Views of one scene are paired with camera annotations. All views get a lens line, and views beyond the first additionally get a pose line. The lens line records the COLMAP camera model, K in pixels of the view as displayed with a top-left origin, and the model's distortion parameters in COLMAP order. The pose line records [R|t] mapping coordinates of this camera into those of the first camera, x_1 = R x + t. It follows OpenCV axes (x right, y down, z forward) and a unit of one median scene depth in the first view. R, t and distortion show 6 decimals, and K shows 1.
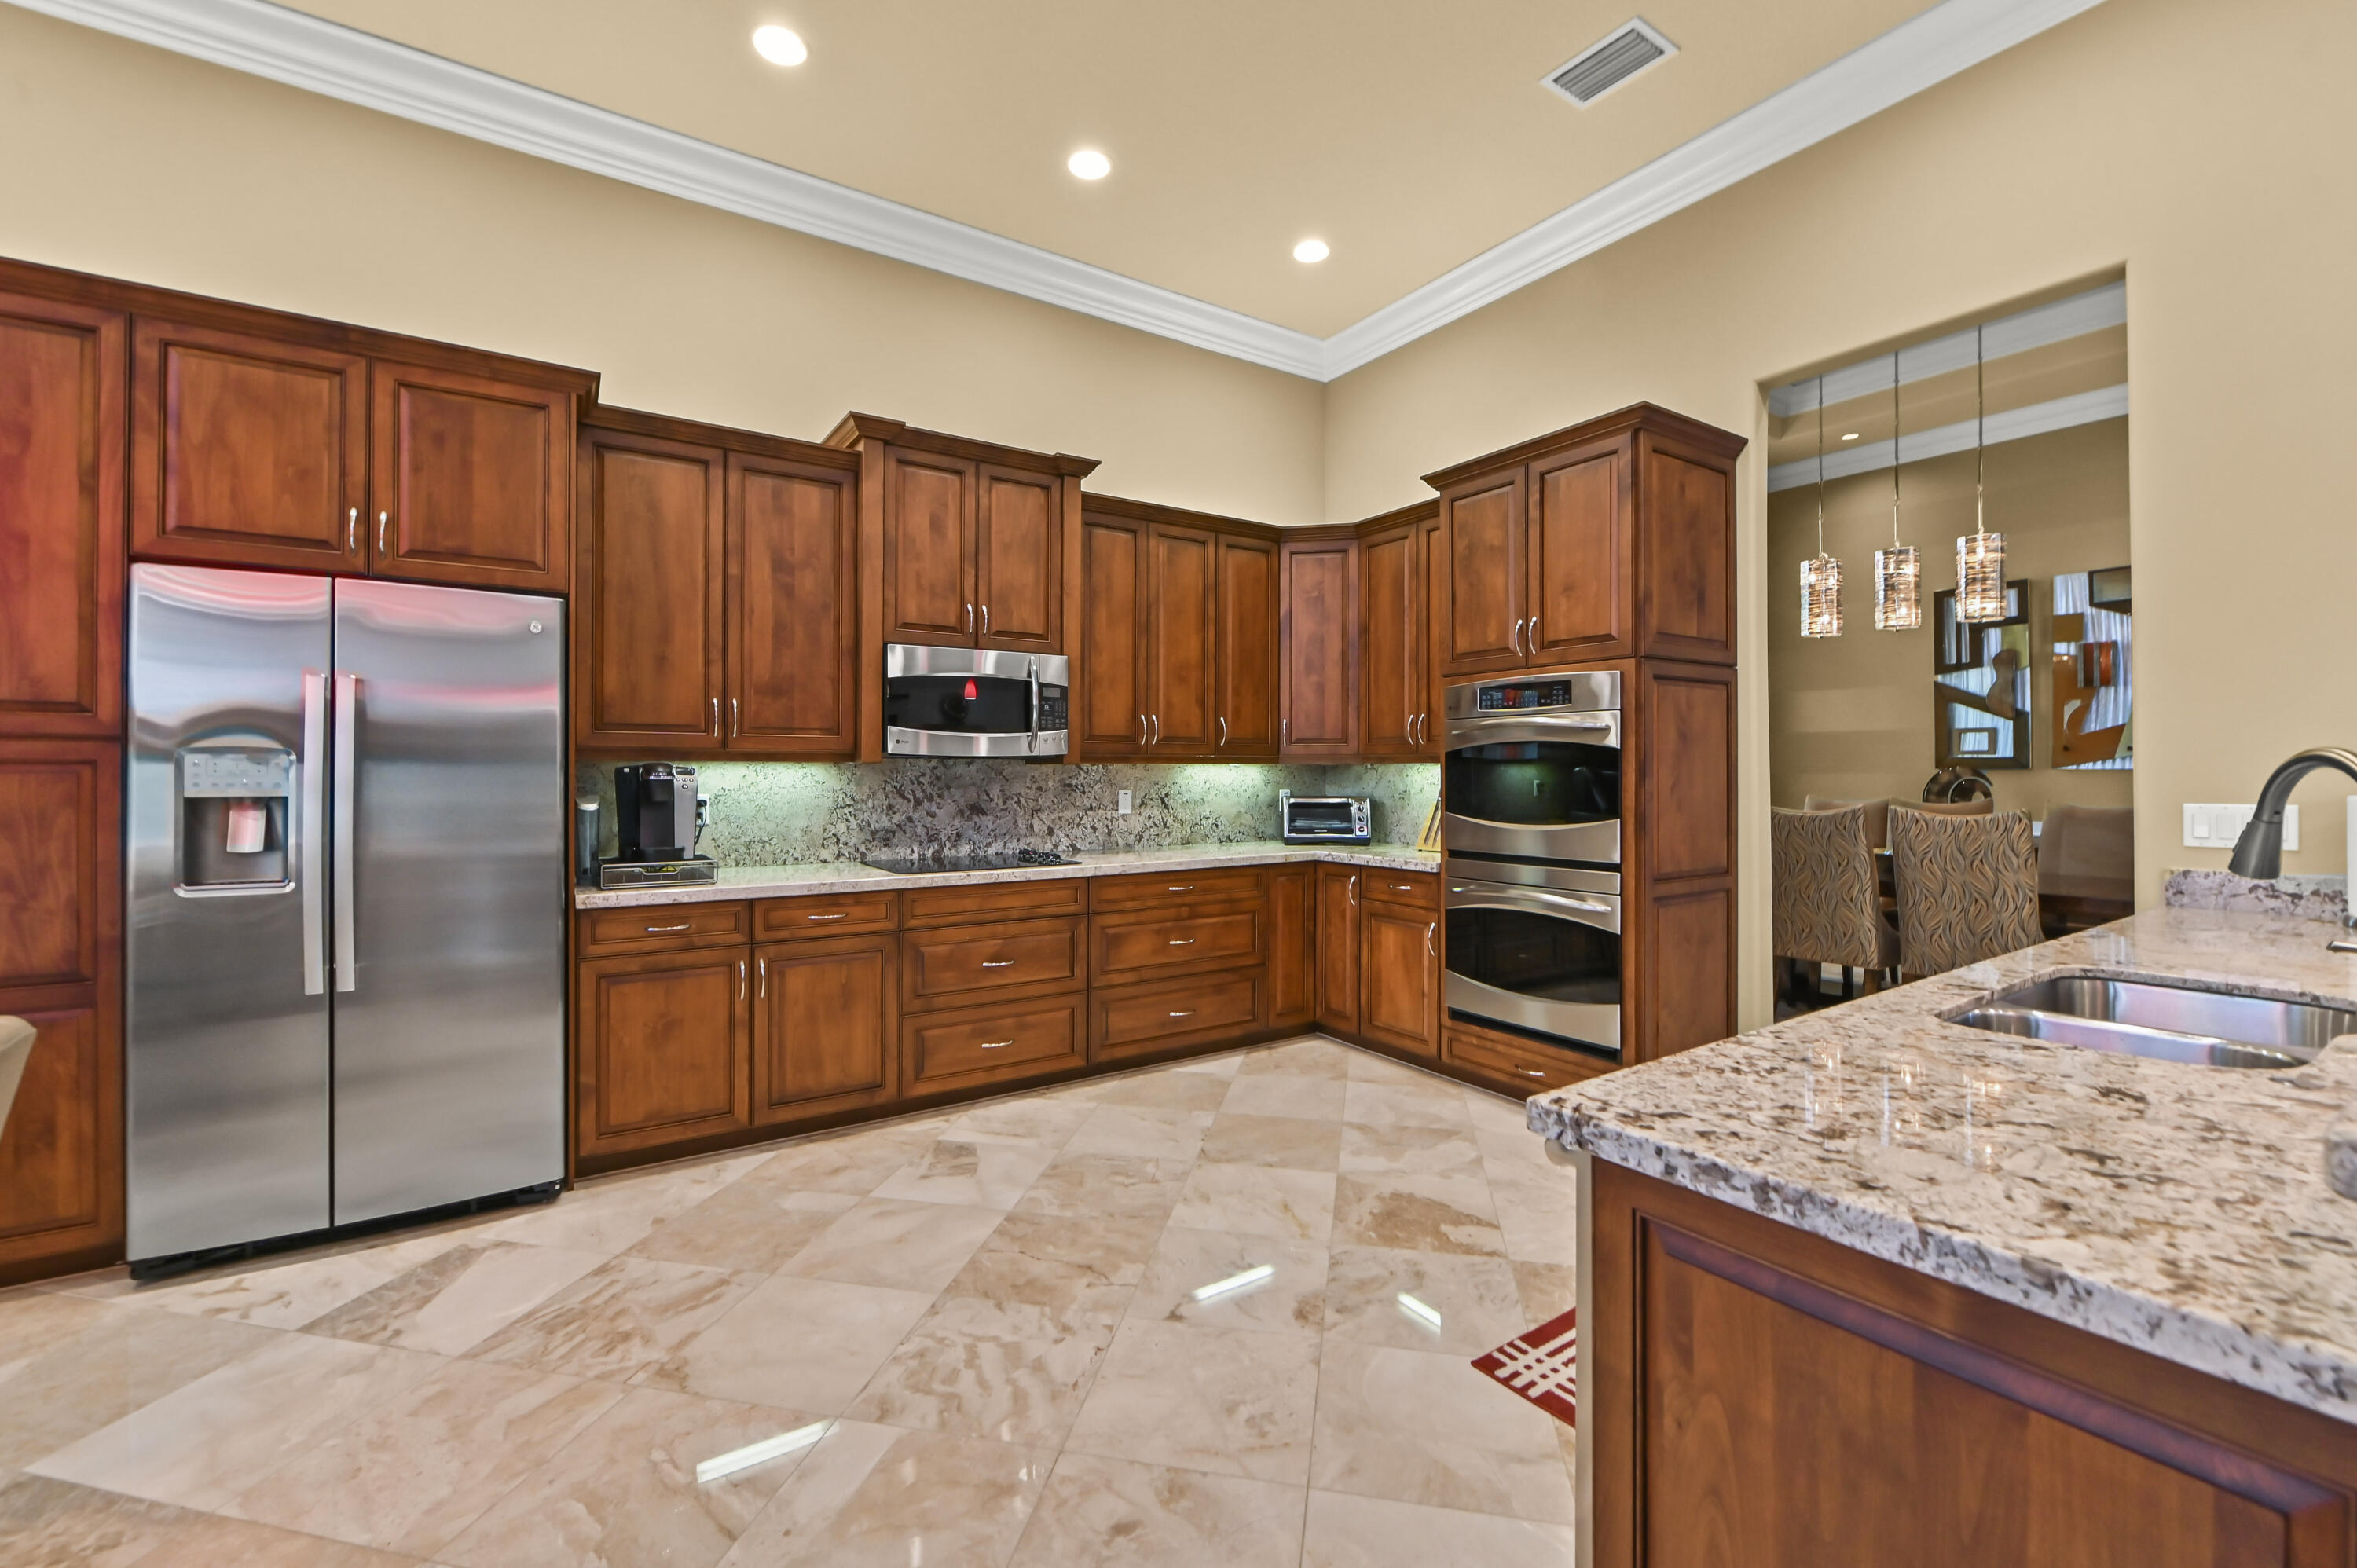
lens RADIAL K [[963.2, 0, 1171.5], [0, 963.2, 771.0], [0, 0, 1]] dist [-0.009509, -0.000045]
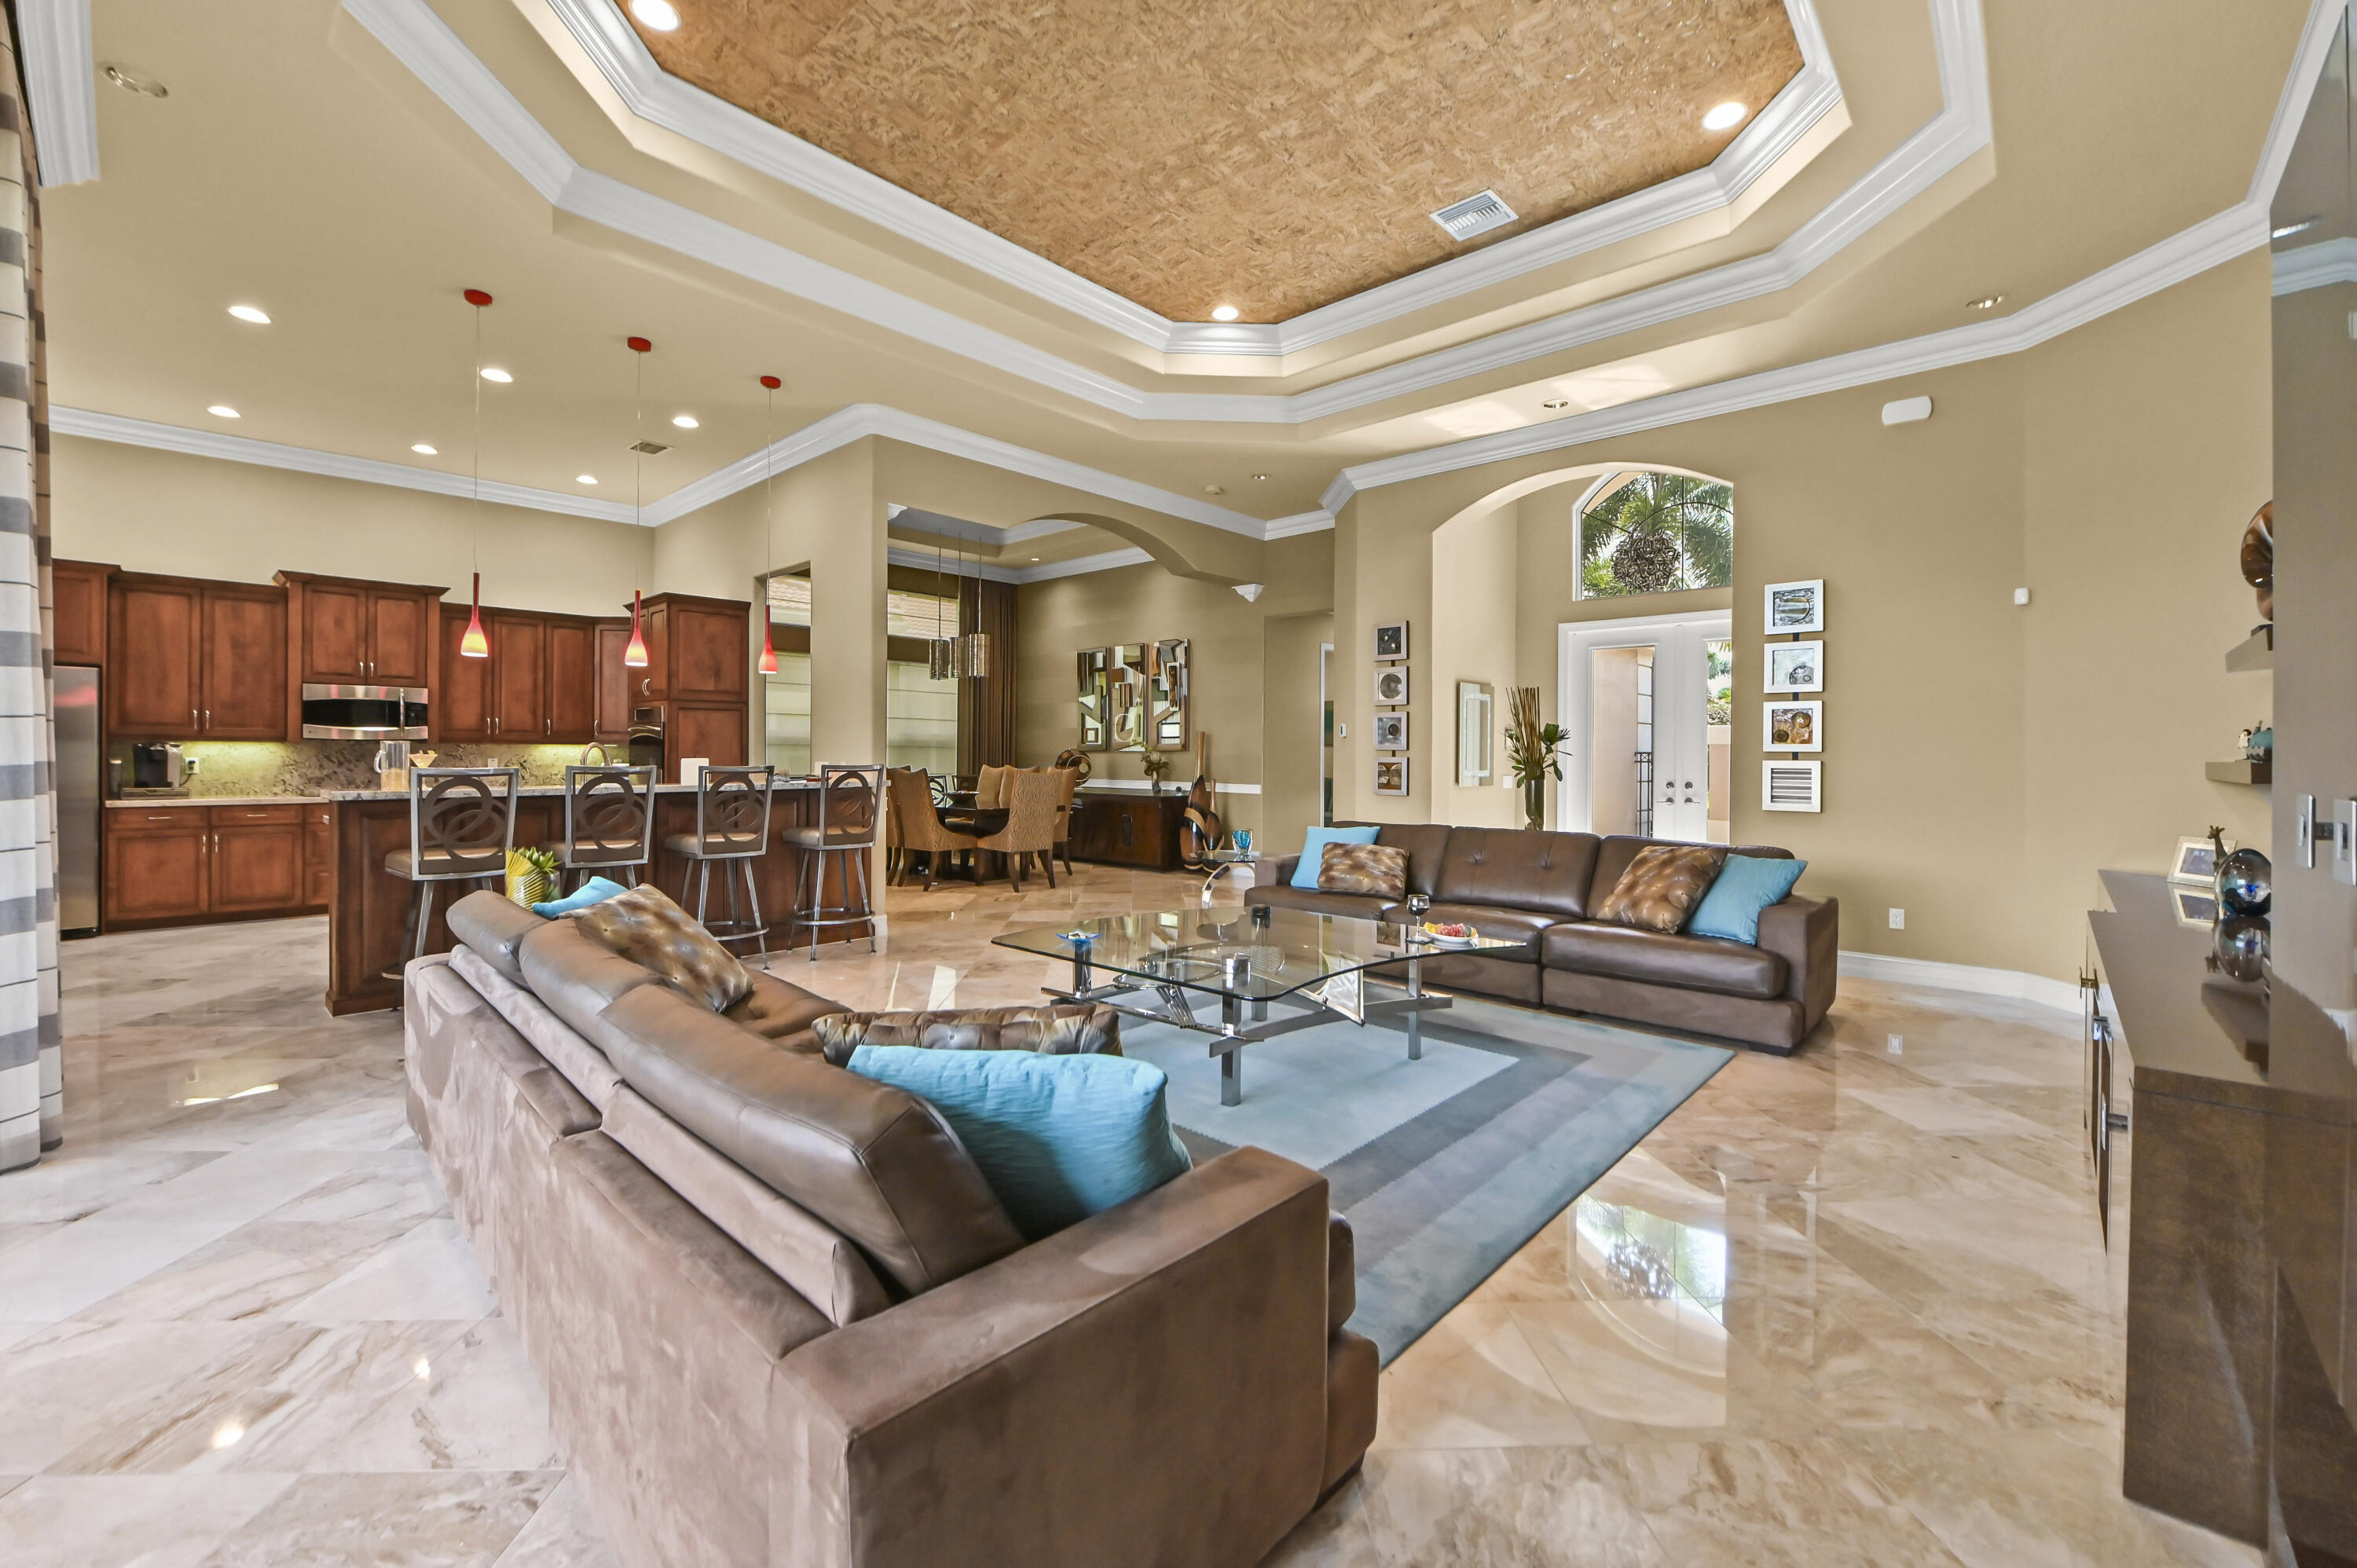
lens RADIAL K [[955.9, 0, 1181.3], [0, 955.9, 756.0], [0, 0, 1]] dist [-0.009311, -0.000181]
pose [[0.969507, 0.005590, 0.244999, 0.993903], [-0.006434, 0.999976, 0.002644, 0.002982], [-0.244978, -0.004140, 0.969520, -1.366361]]
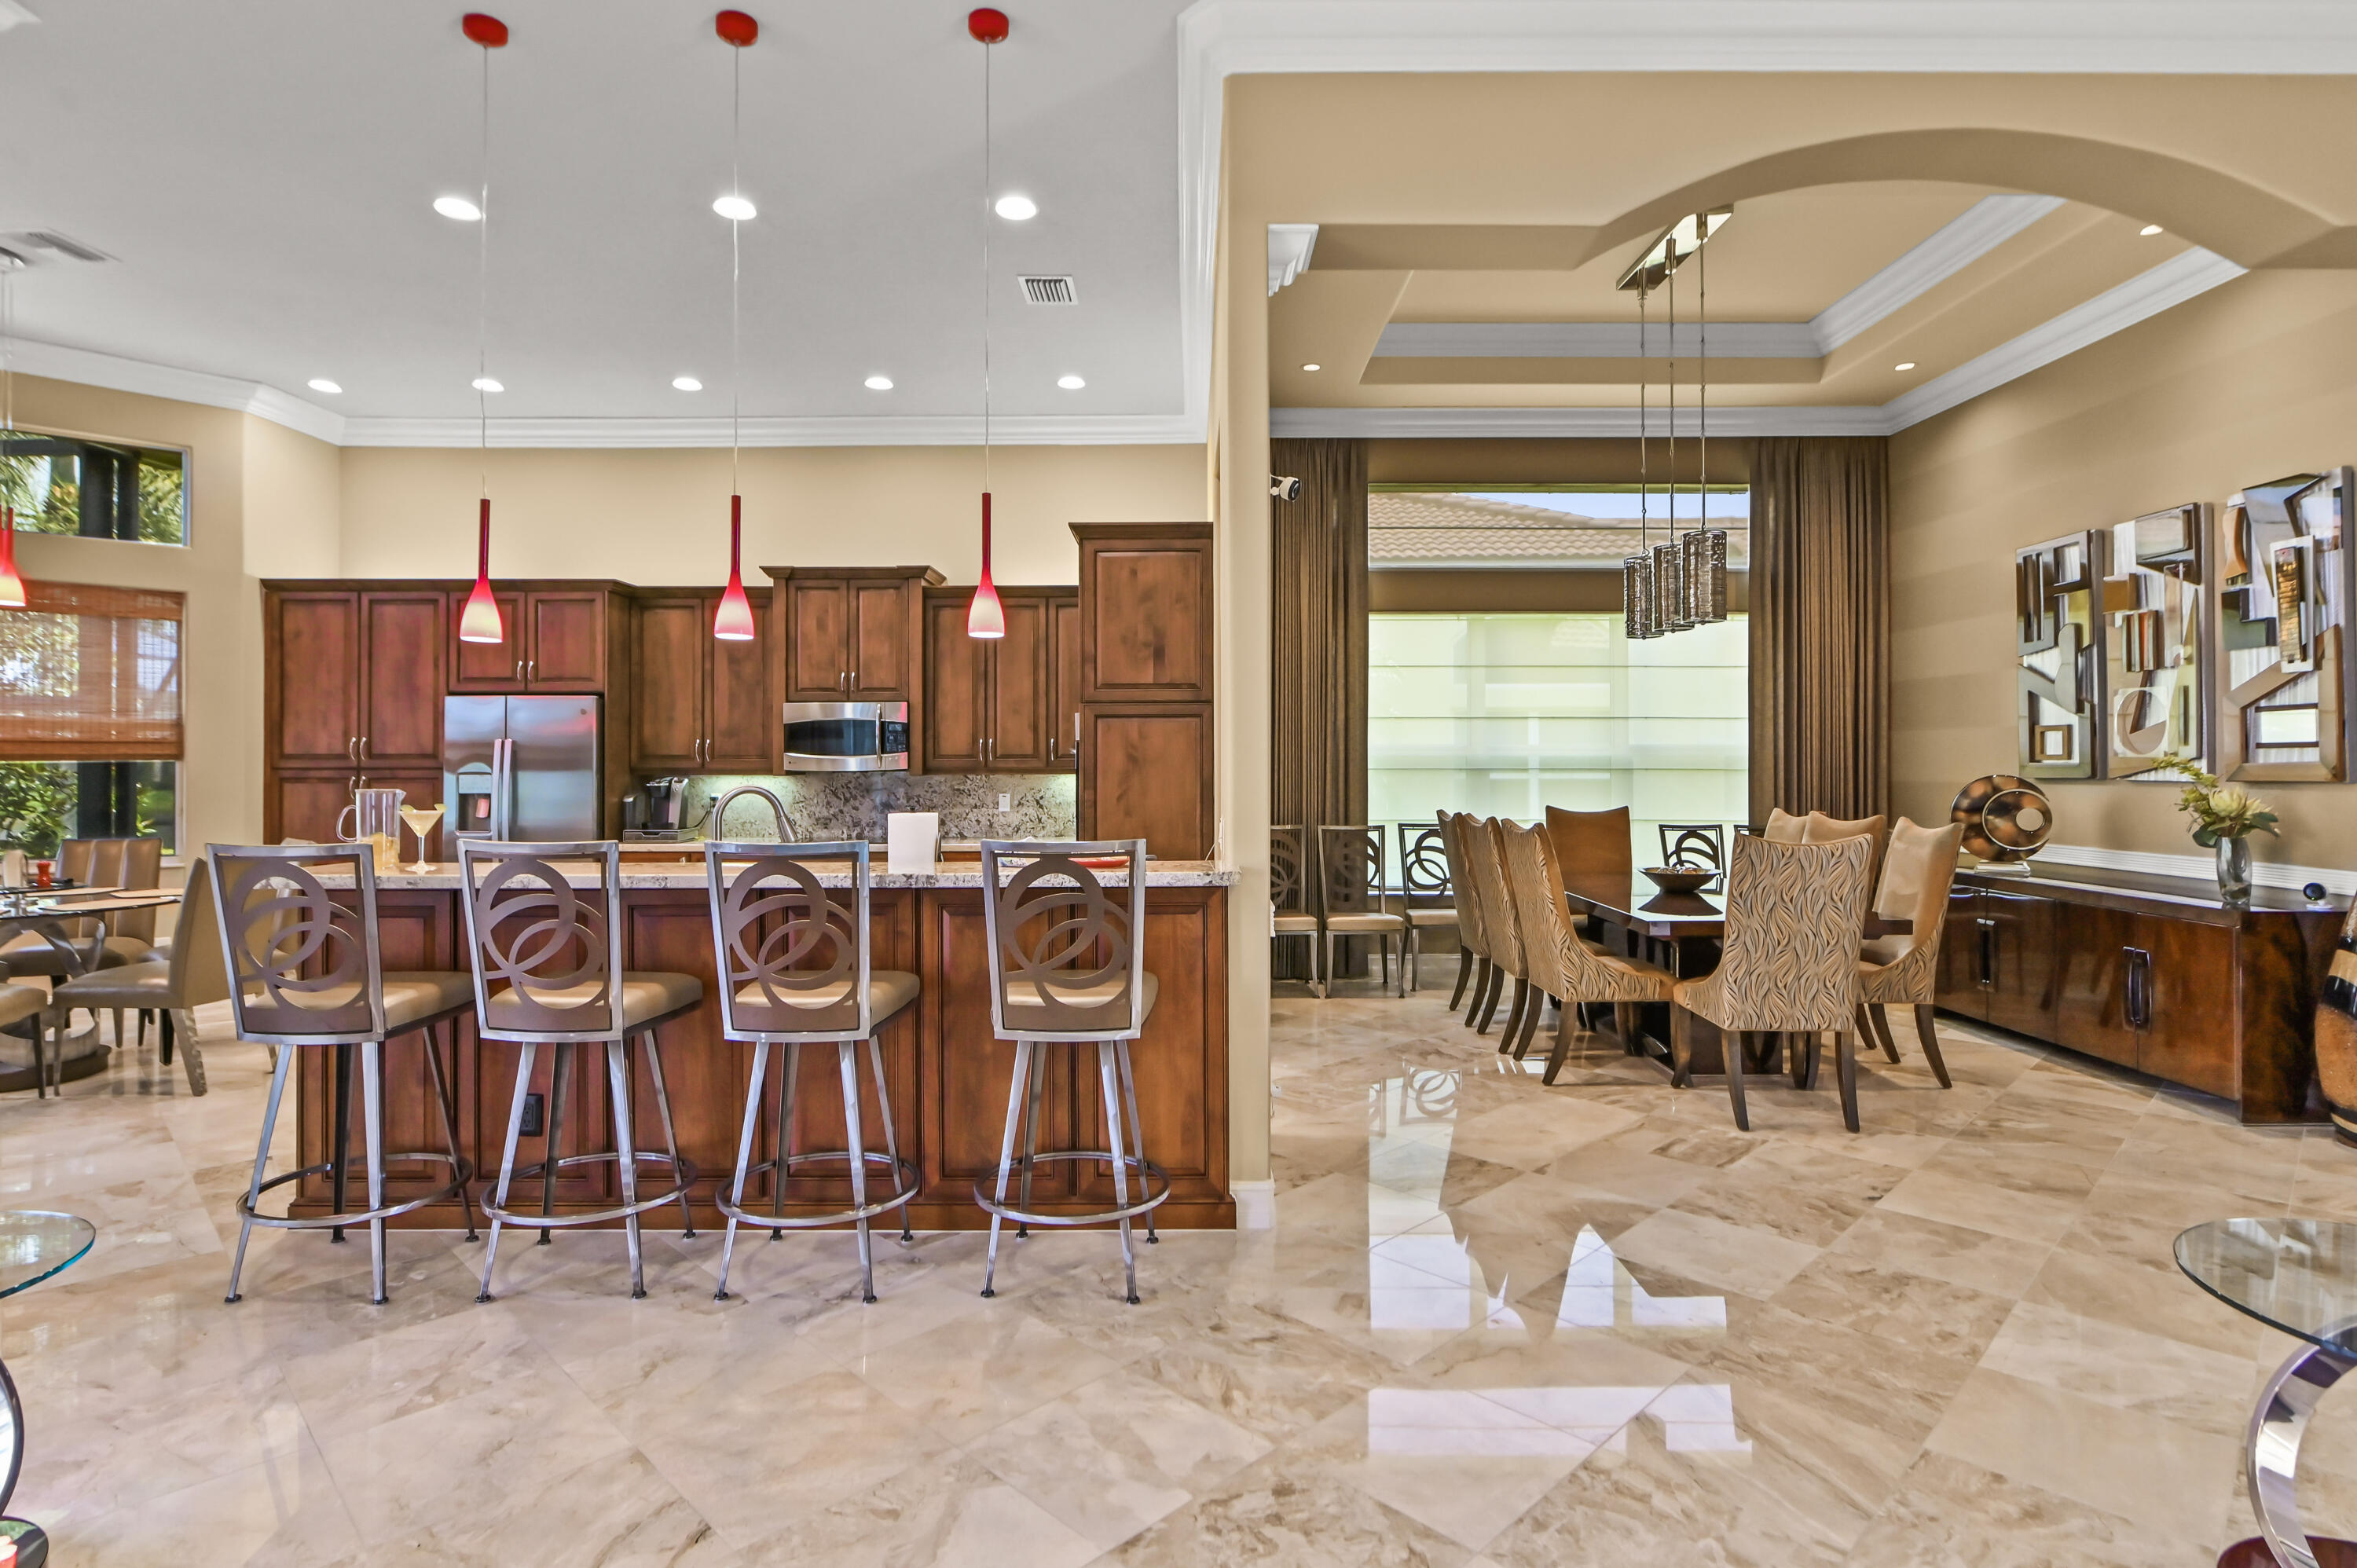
lens RADIAL K [[1200.1, 0, 1180.8], [0, 1200.1, 754.2], [0, 0, 1]] dist [-0.005085, -0.000563]
pose [[0.834979, -0.005963, -0.550250, 1.376138], [0.001792, 0.999965, -0.008118, -0.026873], [0.550279, 0.005793, 0.834961, -0.327584]]
